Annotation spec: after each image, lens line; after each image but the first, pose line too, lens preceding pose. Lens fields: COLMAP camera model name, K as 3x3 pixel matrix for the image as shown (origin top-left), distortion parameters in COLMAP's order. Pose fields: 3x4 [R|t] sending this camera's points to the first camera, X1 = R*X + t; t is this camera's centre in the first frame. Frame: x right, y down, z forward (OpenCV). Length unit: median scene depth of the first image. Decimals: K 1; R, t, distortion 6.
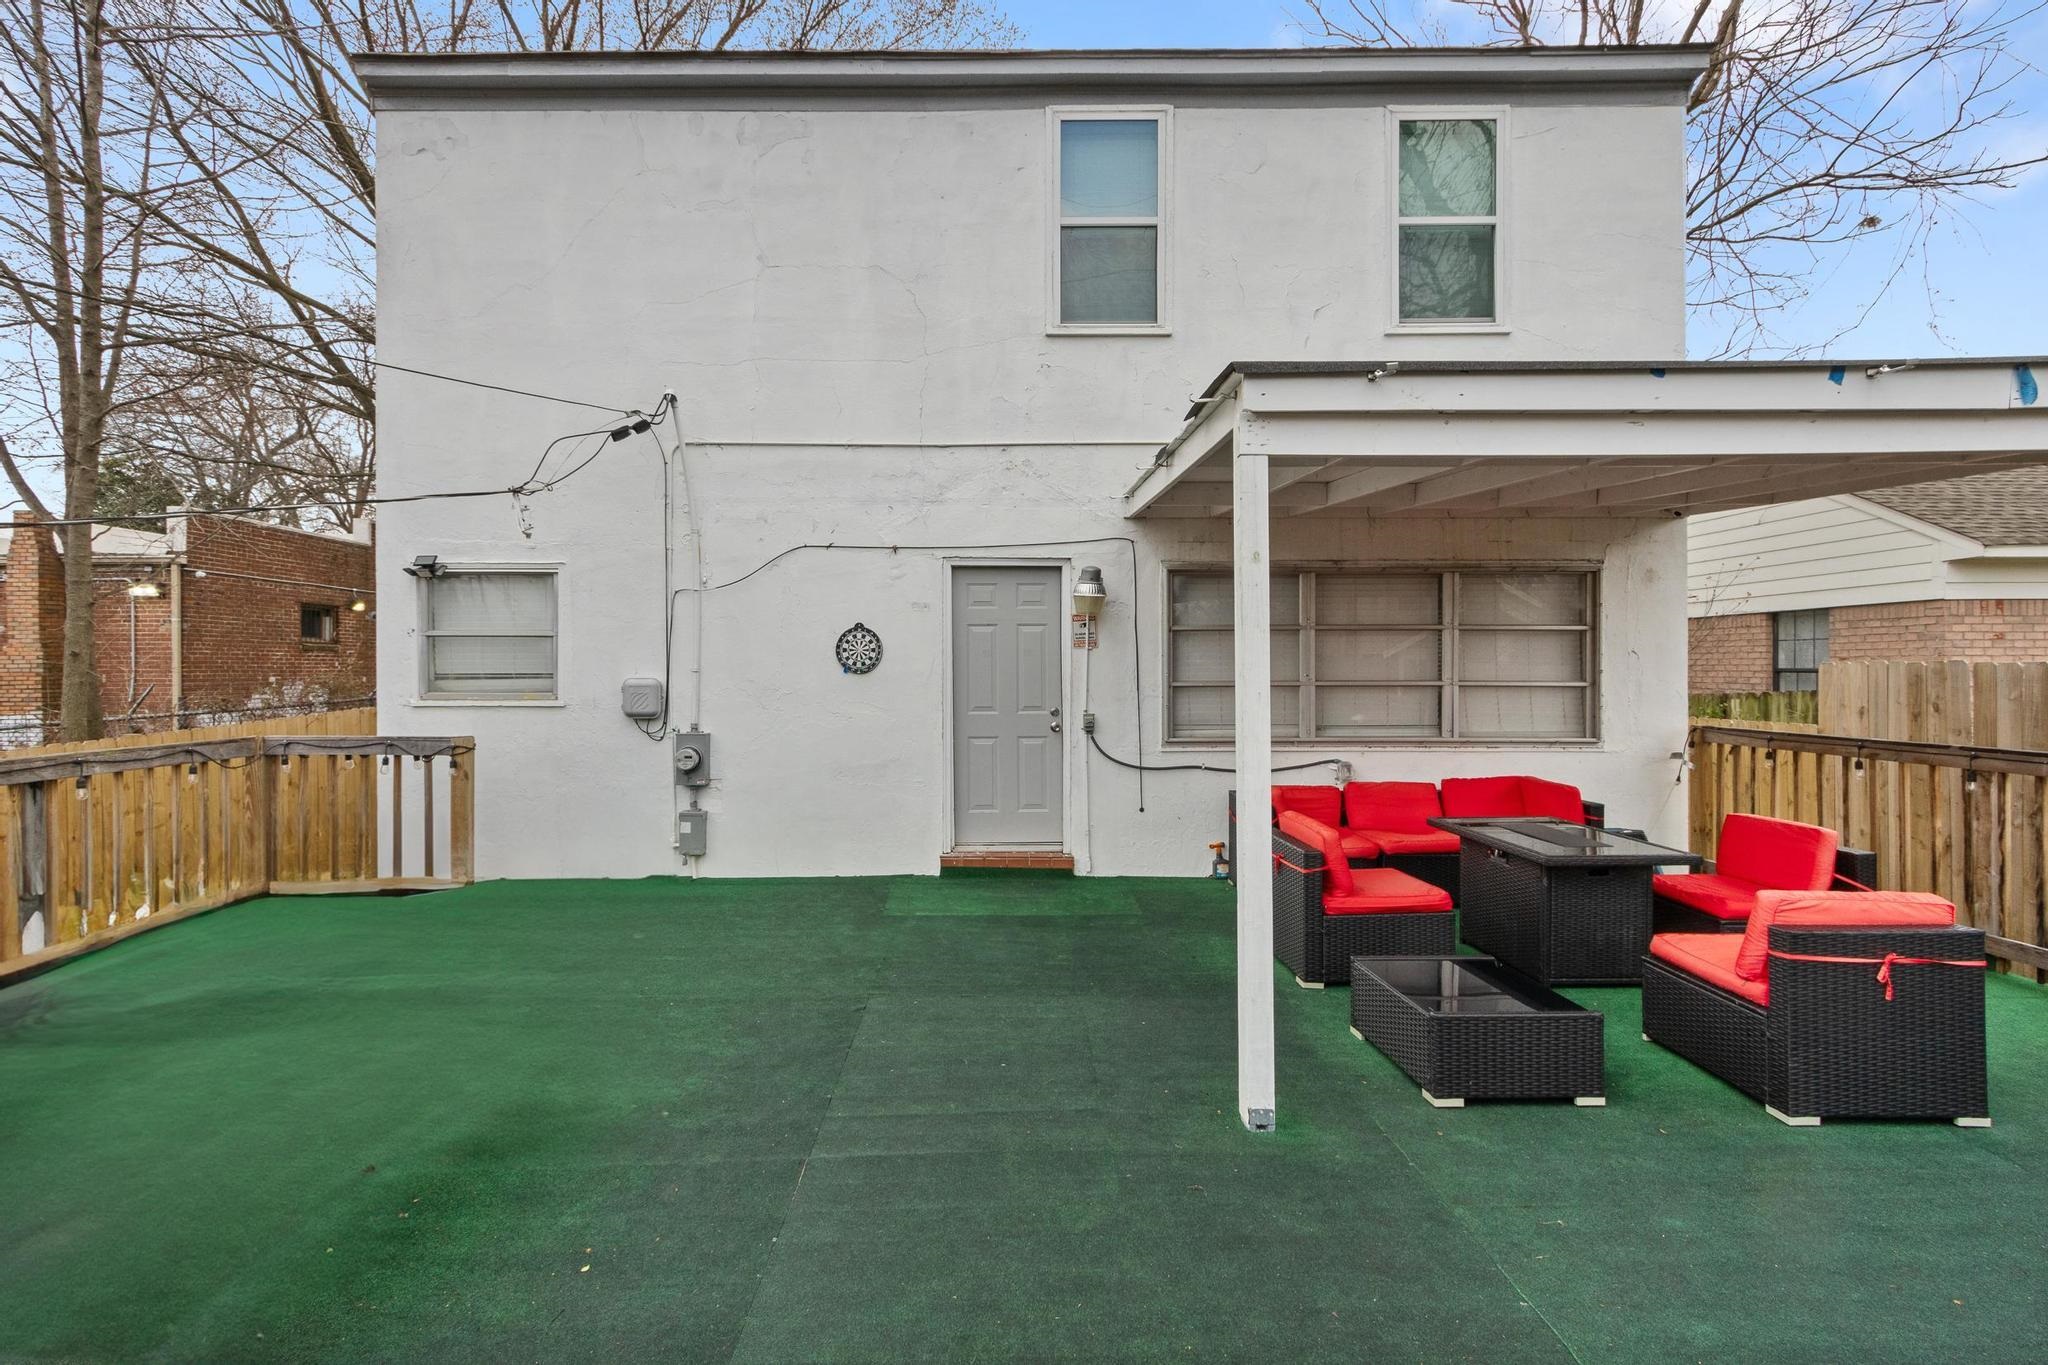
lens RADIAL K [[948.6, 0, 1022.6], [0, 948.6, 677.3], [0, 0, 1]] dist [0.005433, -0.000729]
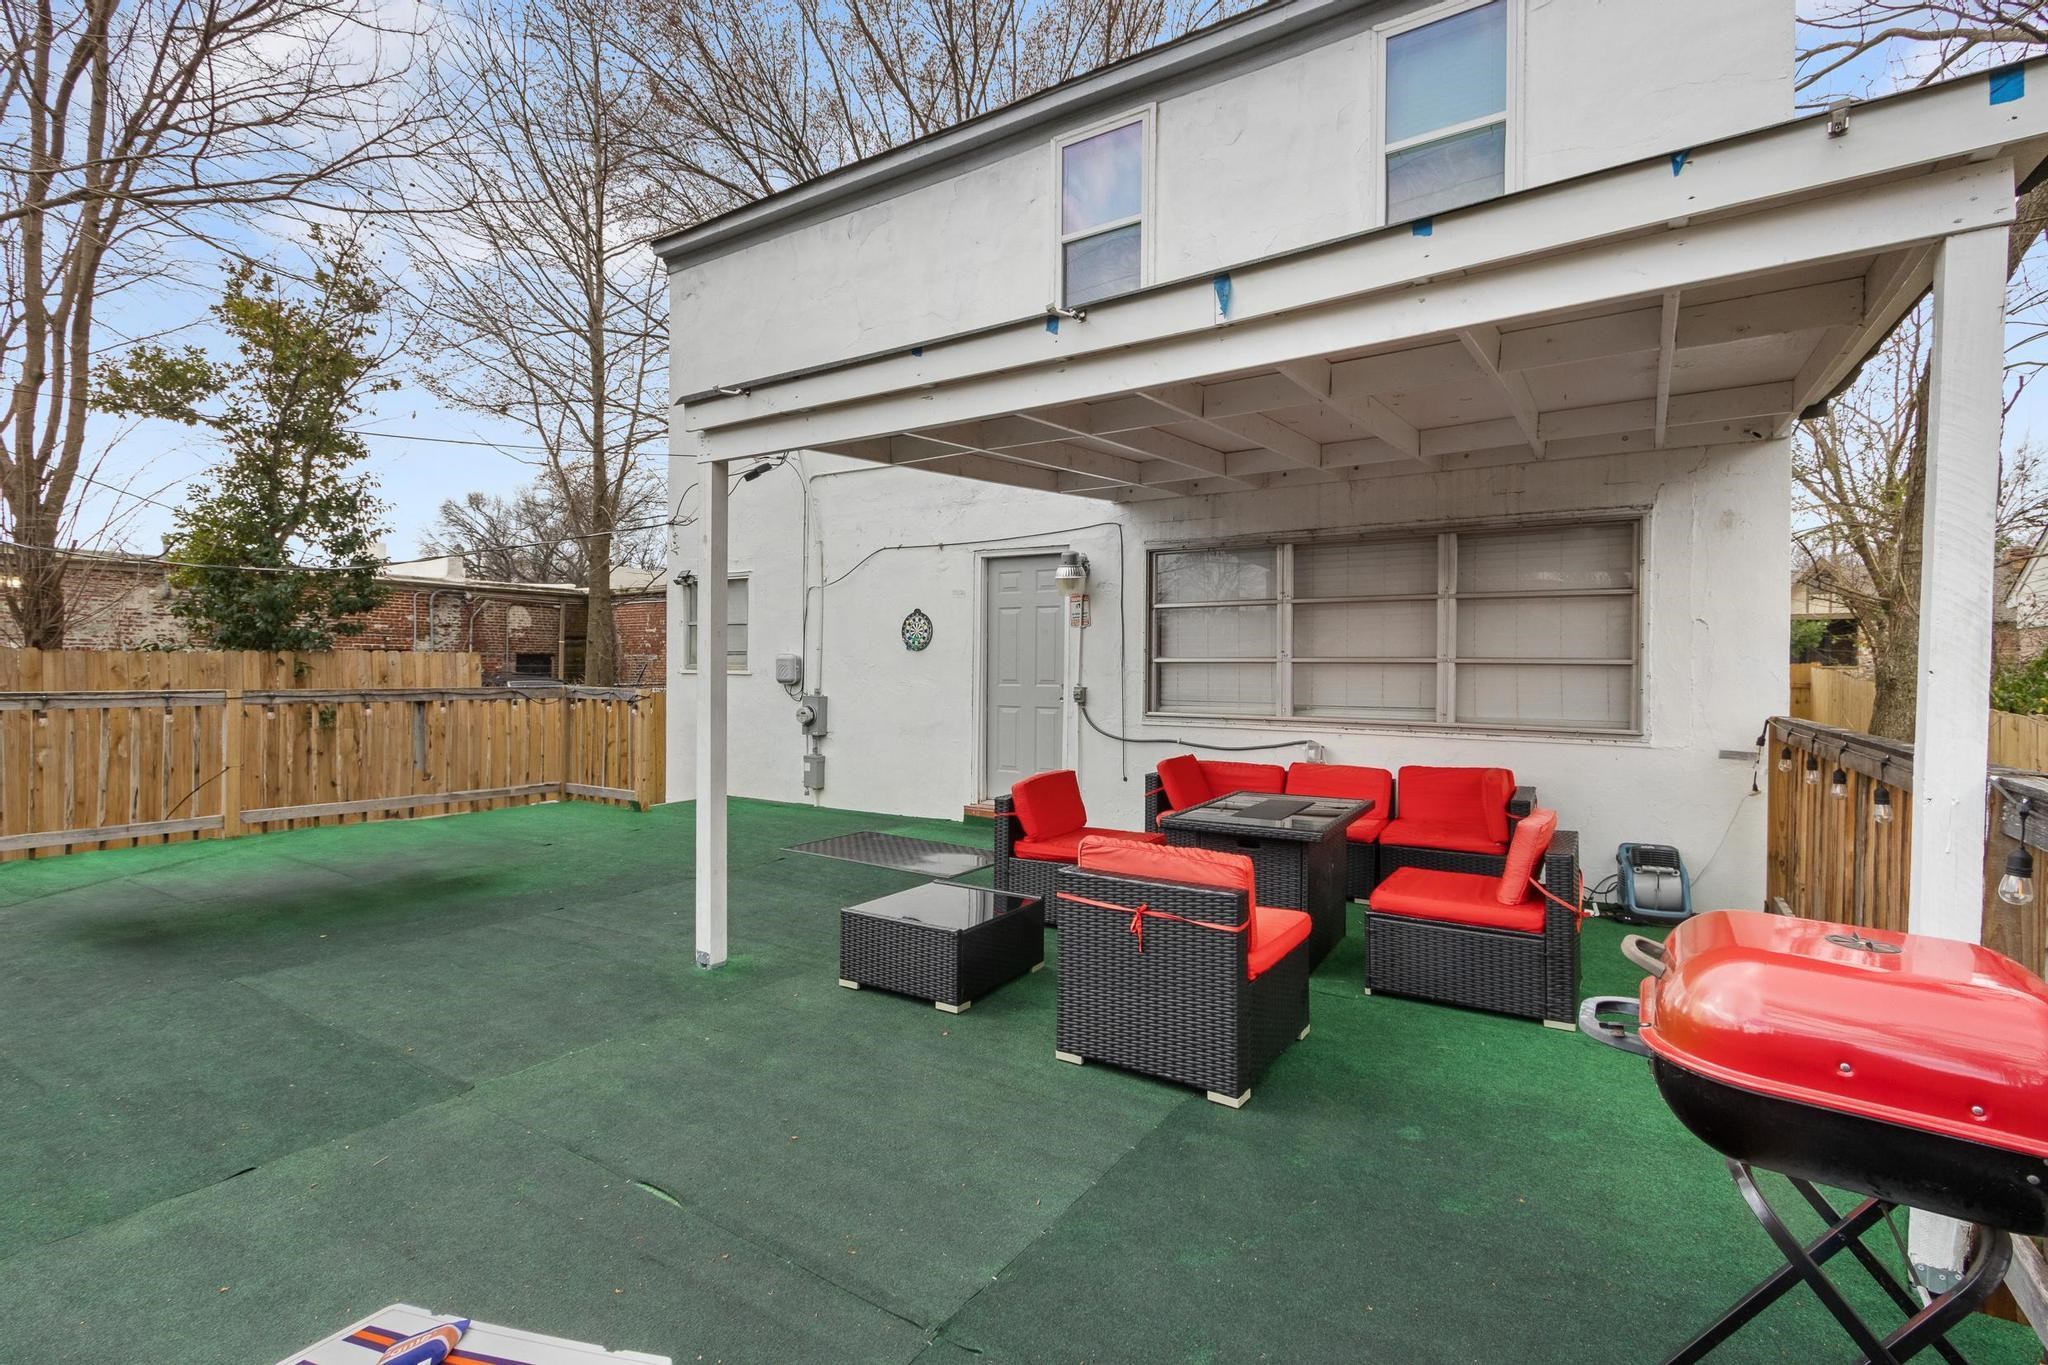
lens RADIAL K [[948.6, 0, 1024.2], [0, 948.6, 679.1], [0, 0, 1]] dist [0.005433, -0.000729]
pose [[0.838398, 0.014330, -0.544871, 0.606736], [-0.015108, 0.999881, 0.003050, 0.027009], [0.544850, 0.005675, 0.838515, 0.055310]]
